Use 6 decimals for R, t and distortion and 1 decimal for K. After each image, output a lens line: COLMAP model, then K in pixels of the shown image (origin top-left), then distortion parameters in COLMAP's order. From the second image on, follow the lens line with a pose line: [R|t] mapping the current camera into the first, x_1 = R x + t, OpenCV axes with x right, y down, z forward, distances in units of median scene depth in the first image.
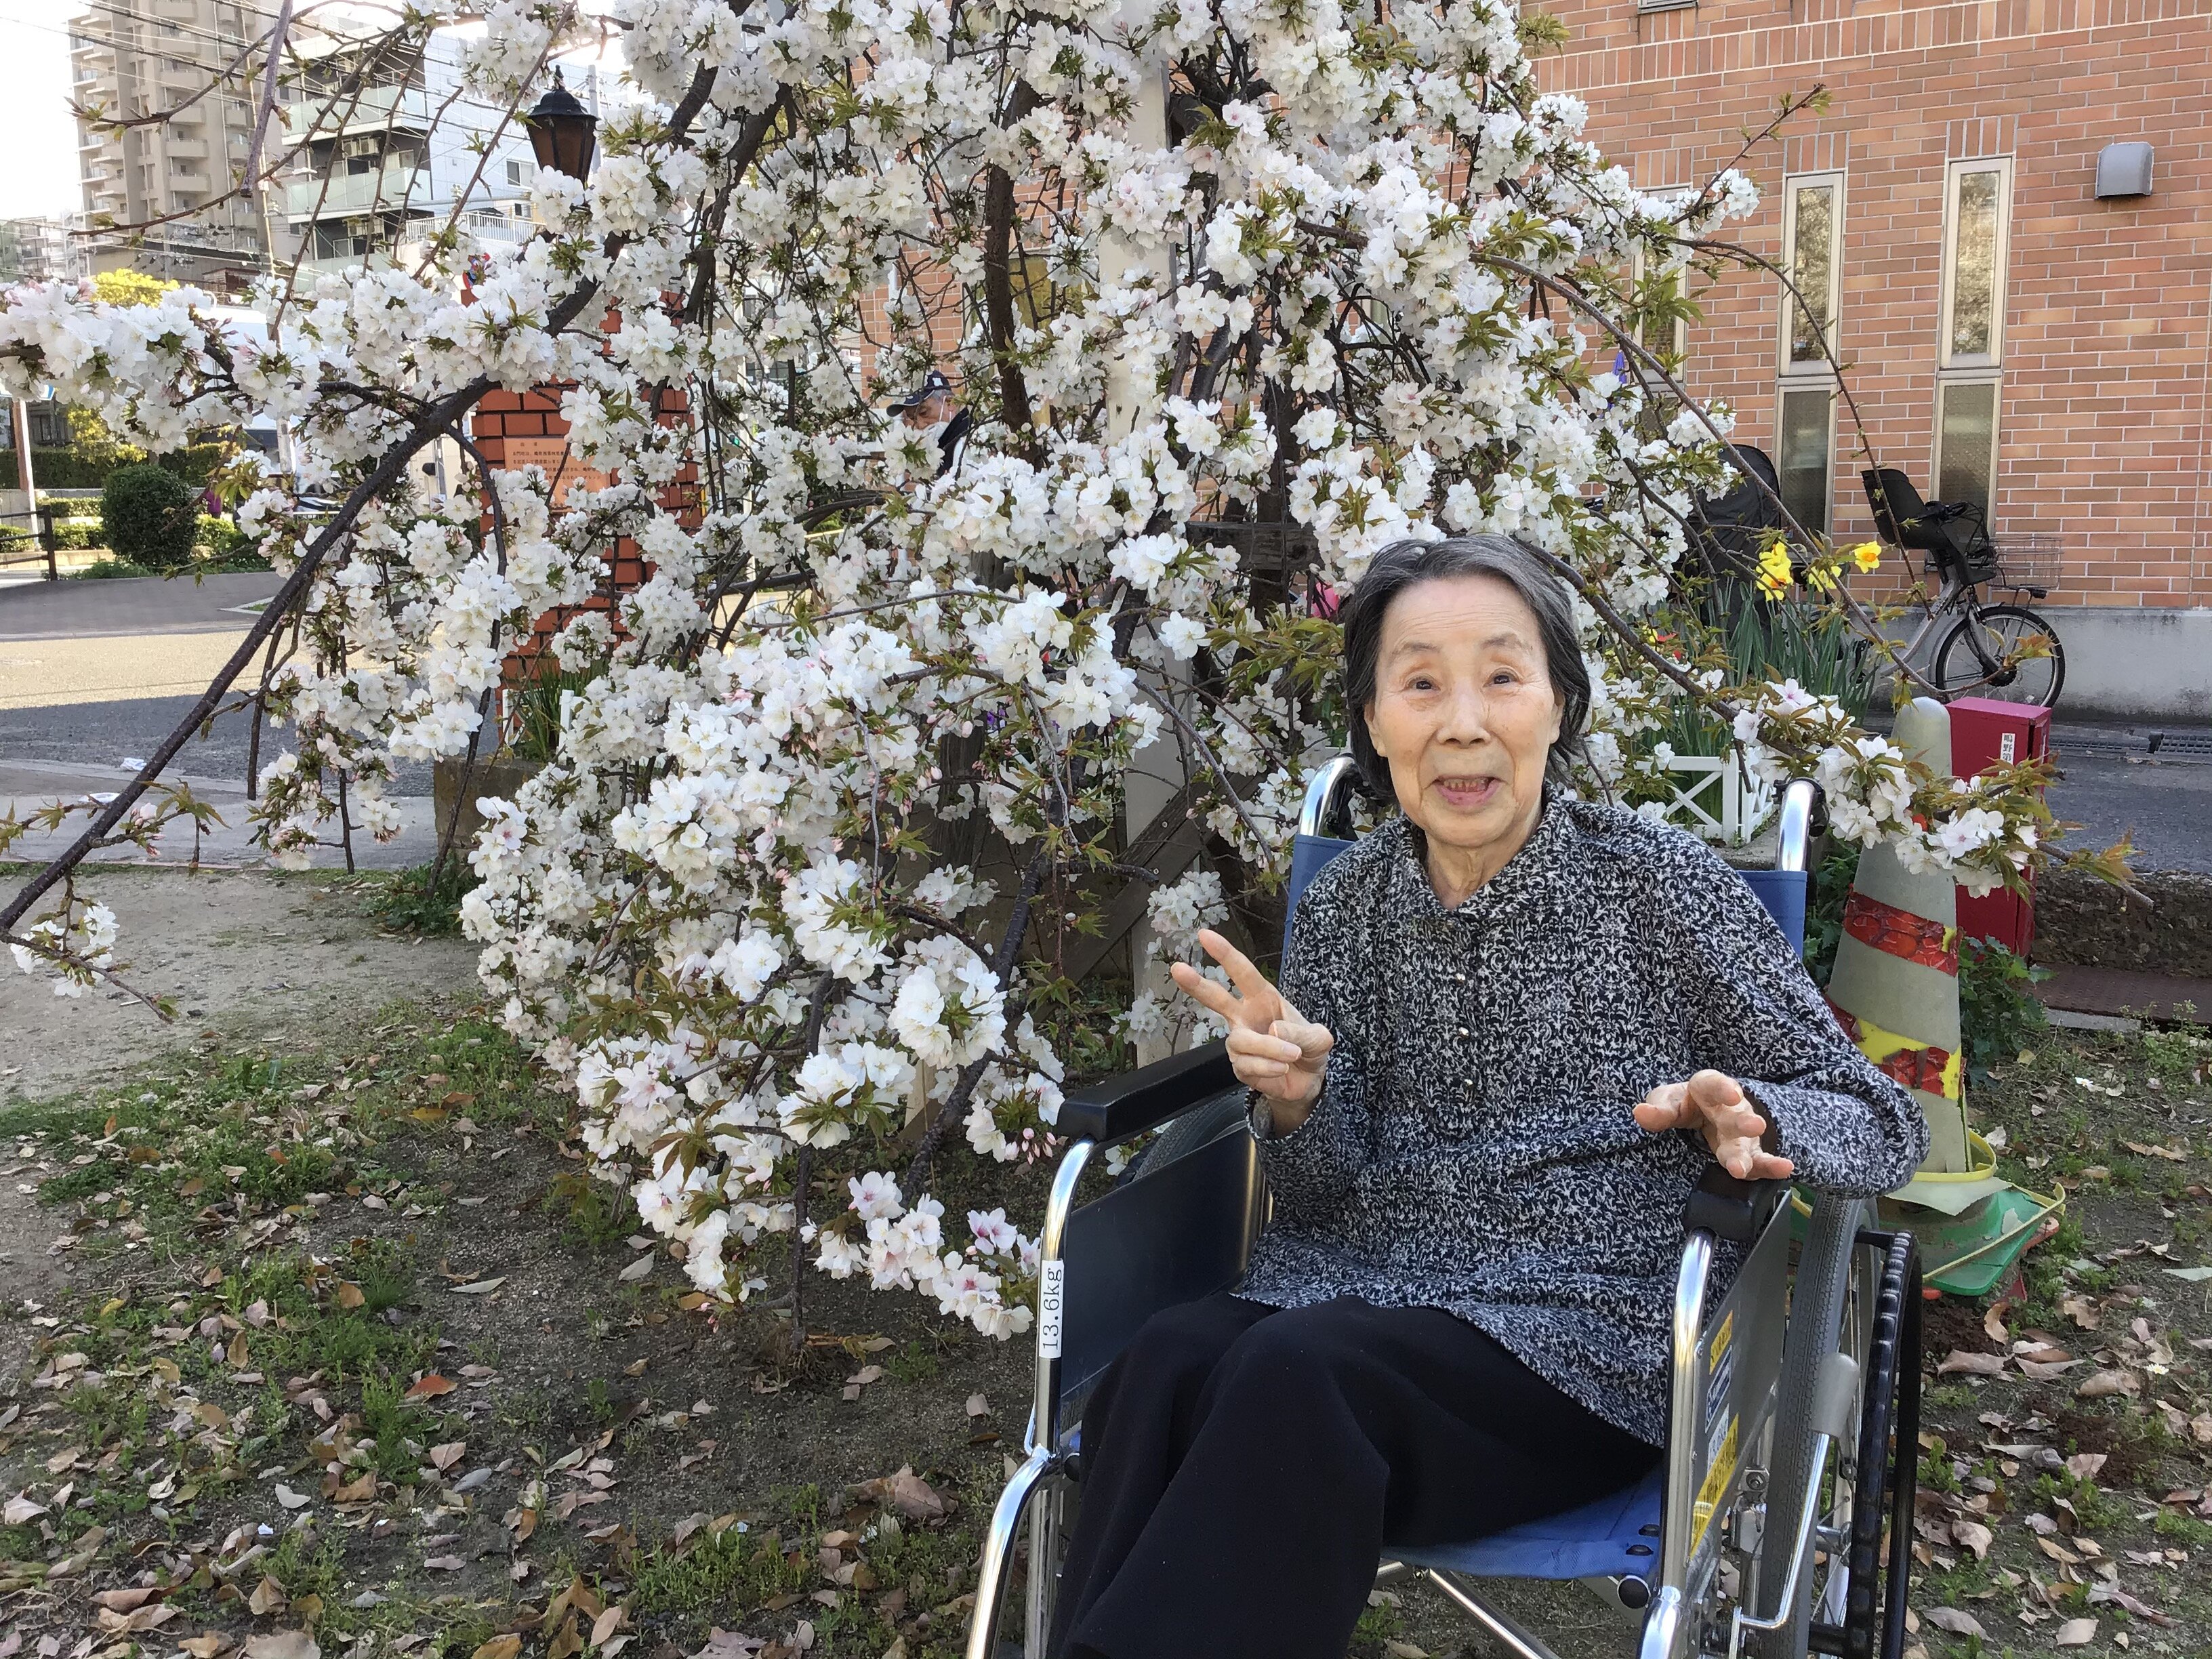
lens RADIAL K [[2012.9, 0, 1114.9], [0, 2012.9, 822.1], [0, 0, 1]] dist [0.085555, -0.138026]
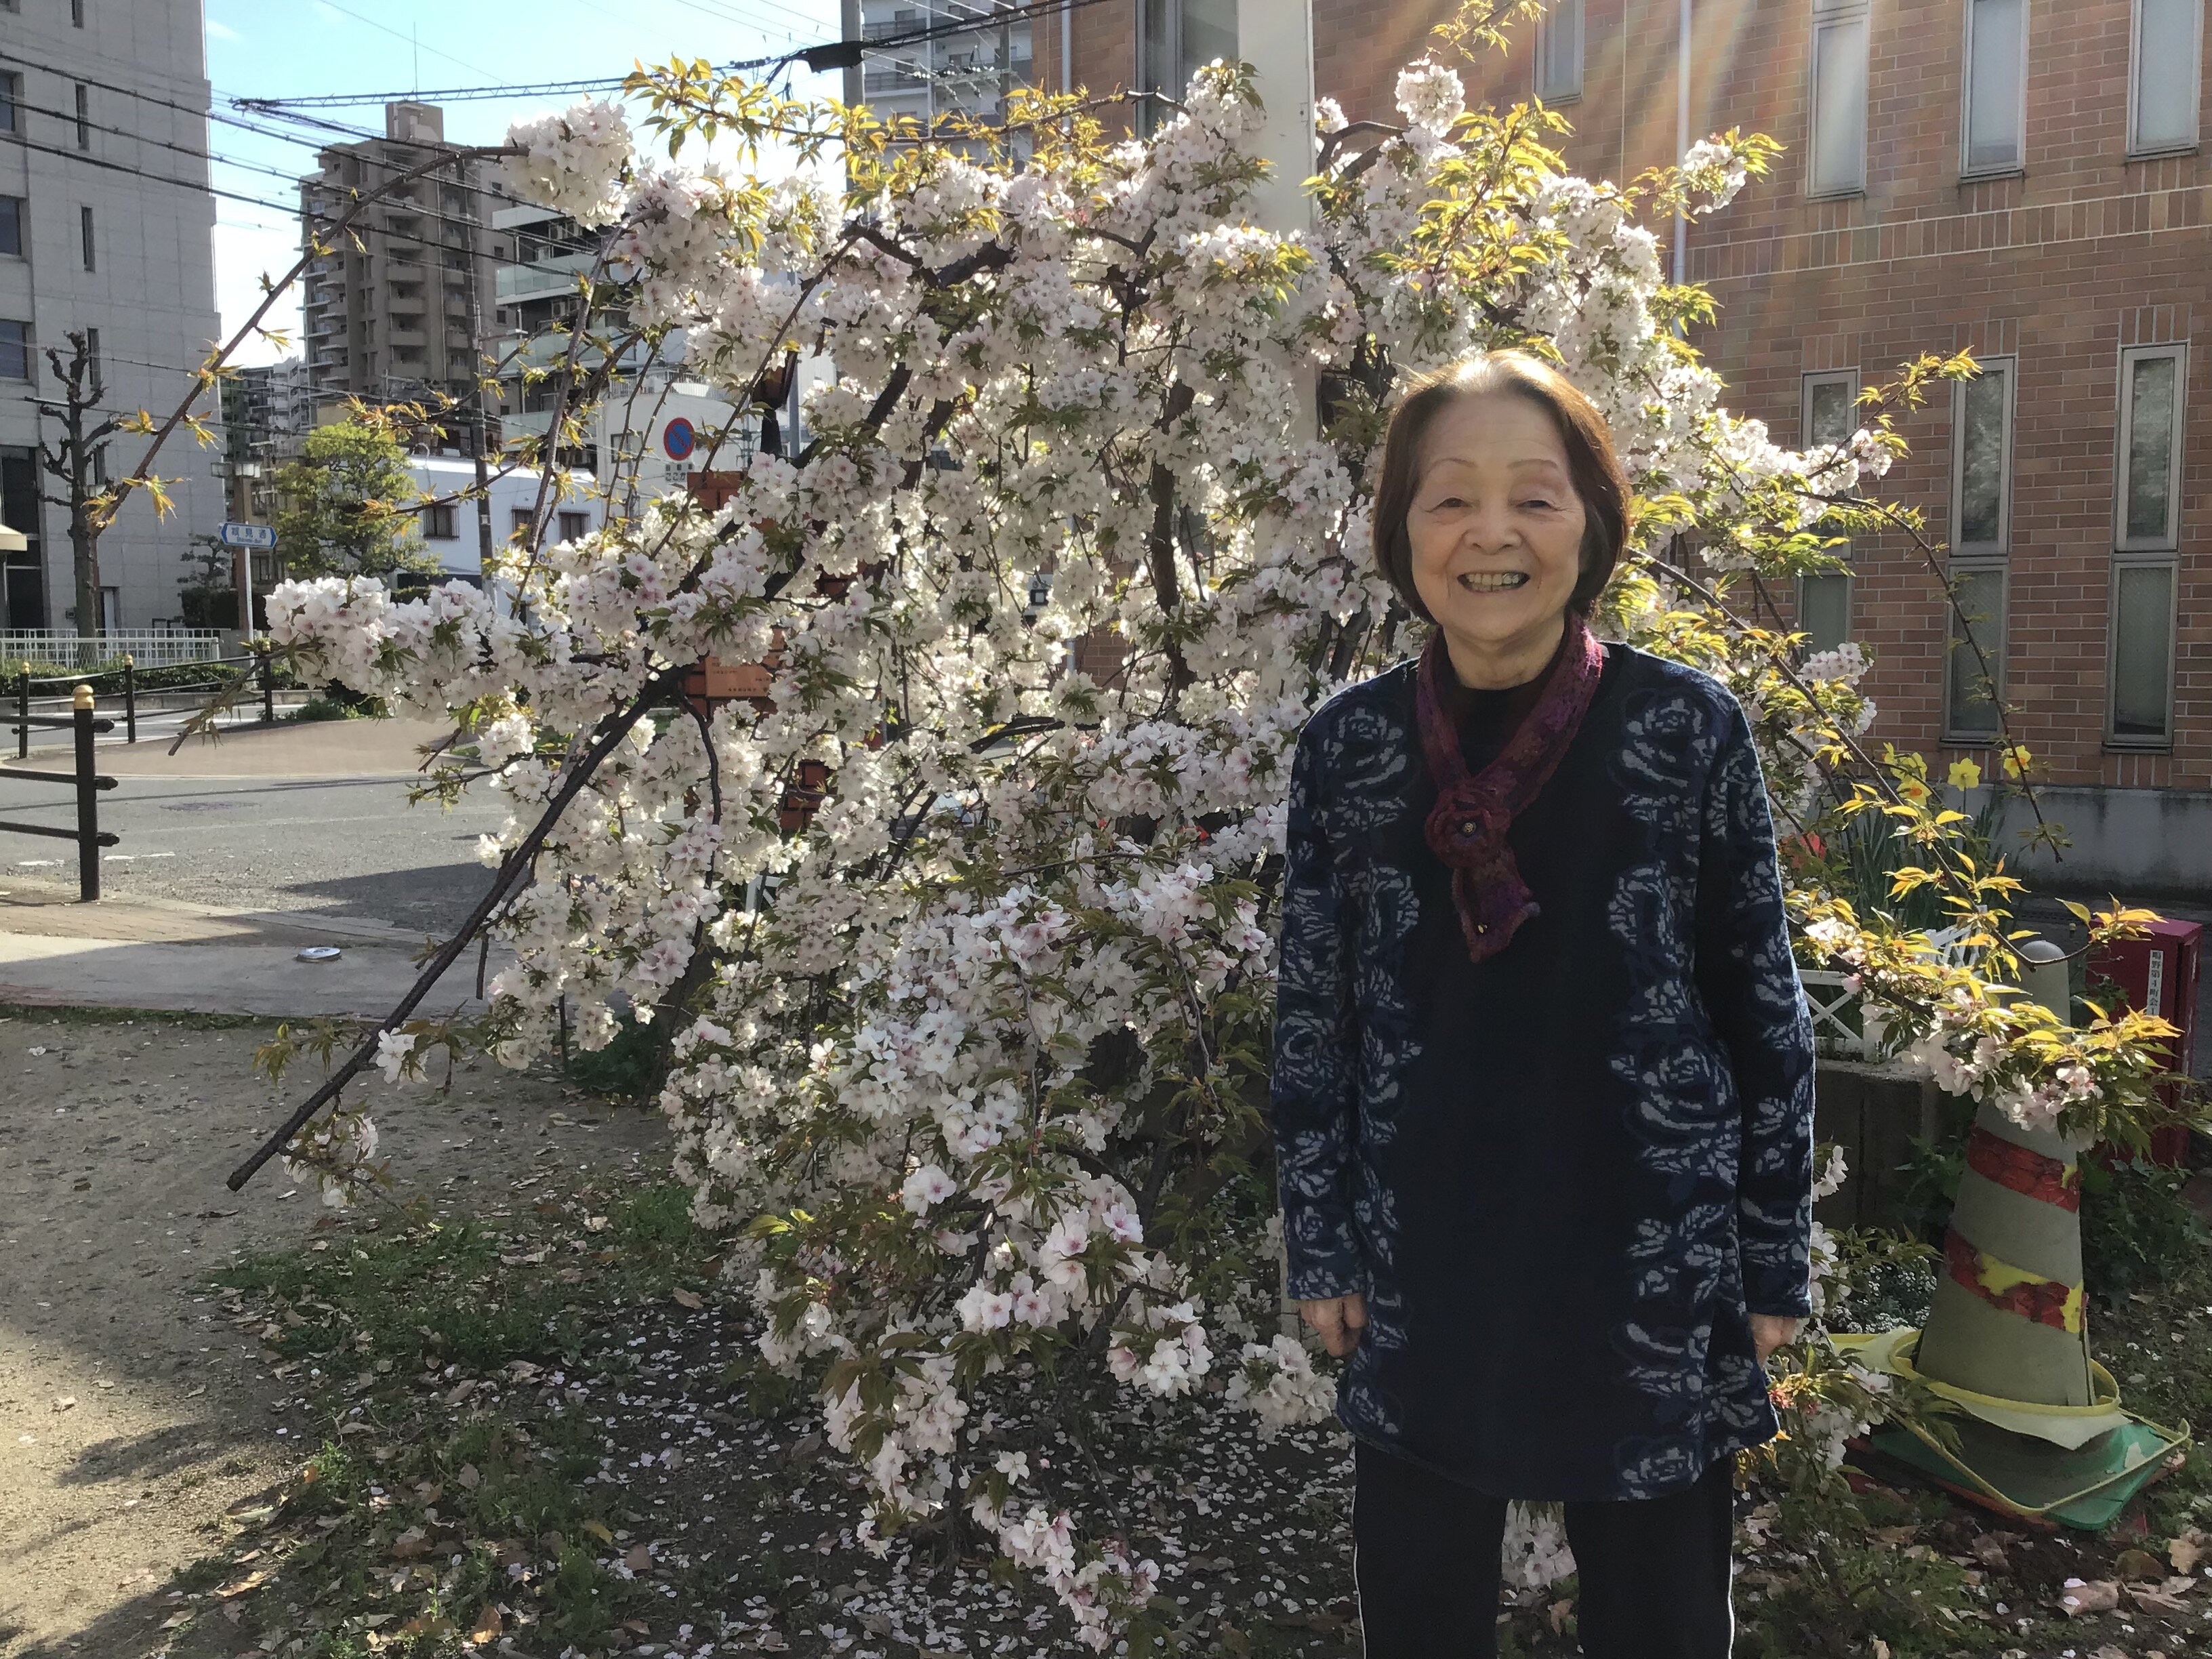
lens RADIAL K [[2012.1, 0, 1106.0], [0, 2012.1, 829.5], [0, 0, 1]] dist [0.141904, -0.302303]
pose [[0.996177, 0.017377, -0.085610, 0.009440], [-0.023054, 0.997568, -0.065773, -0.043051], [0.084259, 0.067495, 0.994155, -0.087300]]
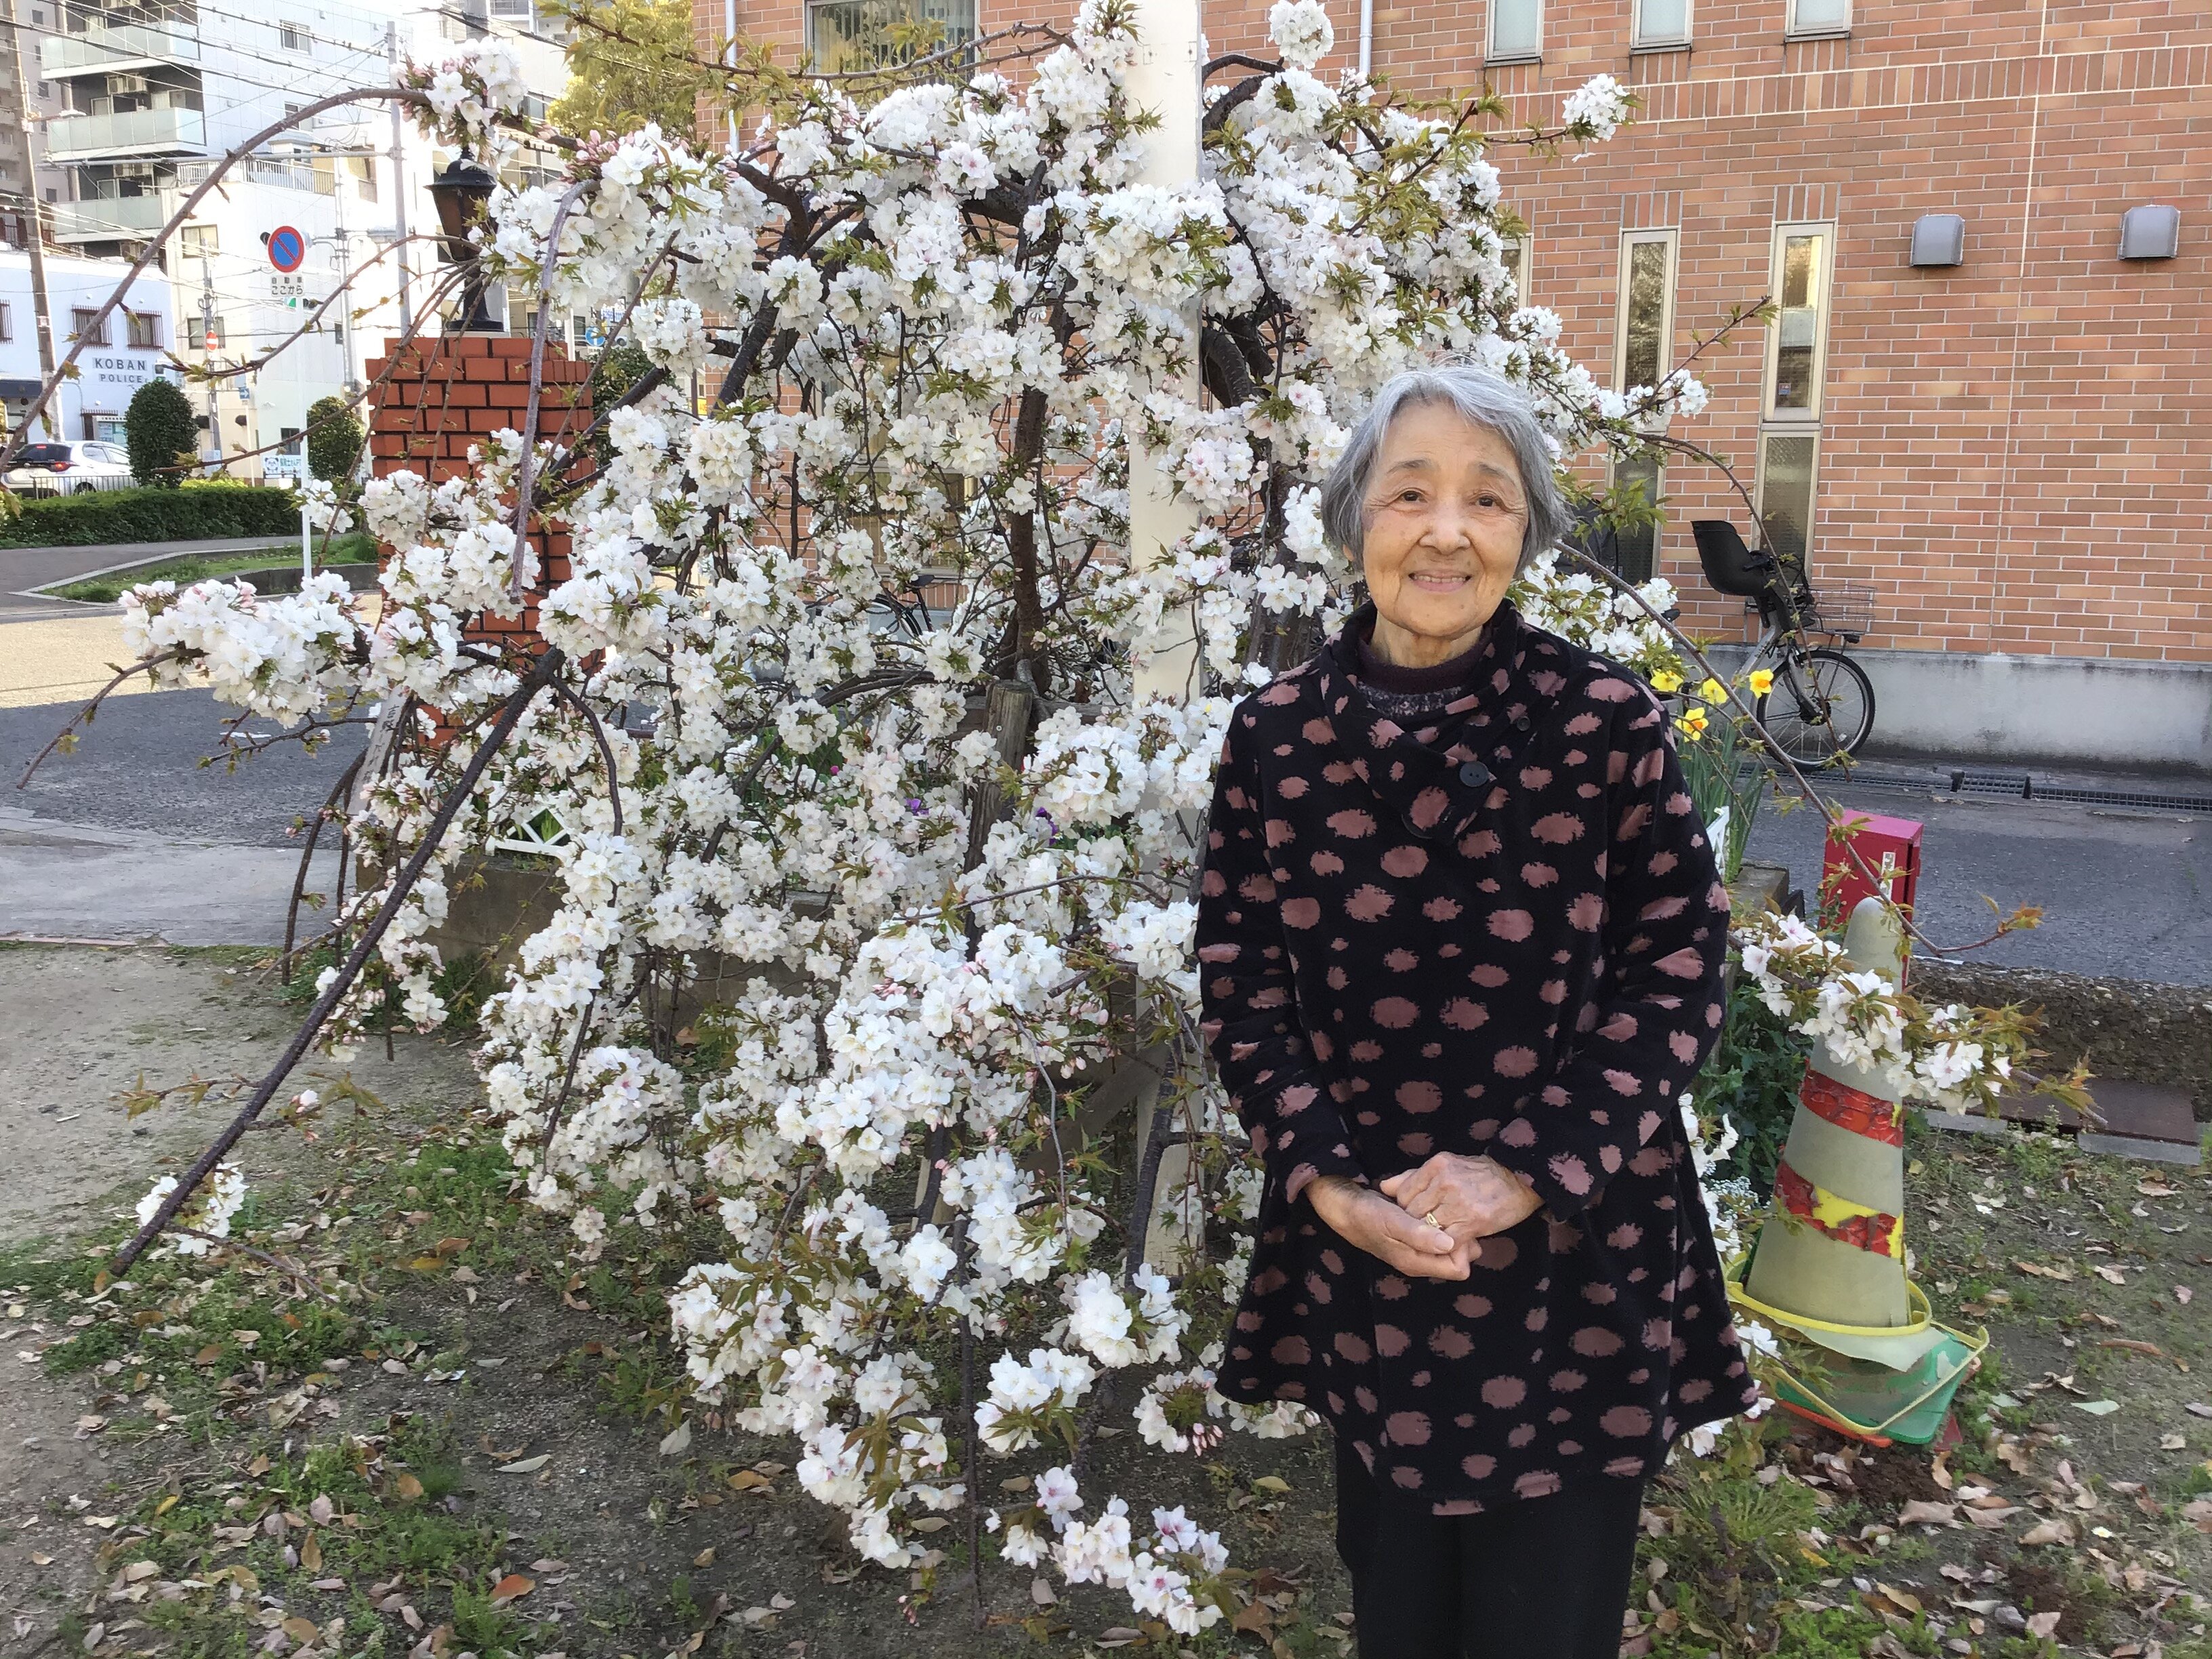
lens RADIAL K [[2007.9, 0, 1115.0], [0, 2007.9, 821.7], [0, 0, 1]] dist [0.086545, -0.122865]
pose [[0.994942, 0.003460, 0.100393, -0.133285], [-0.005258, 0.999830, 0.017652, -0.129545], [-0.100315, -0.018090, 0.994791, -0.052463]]
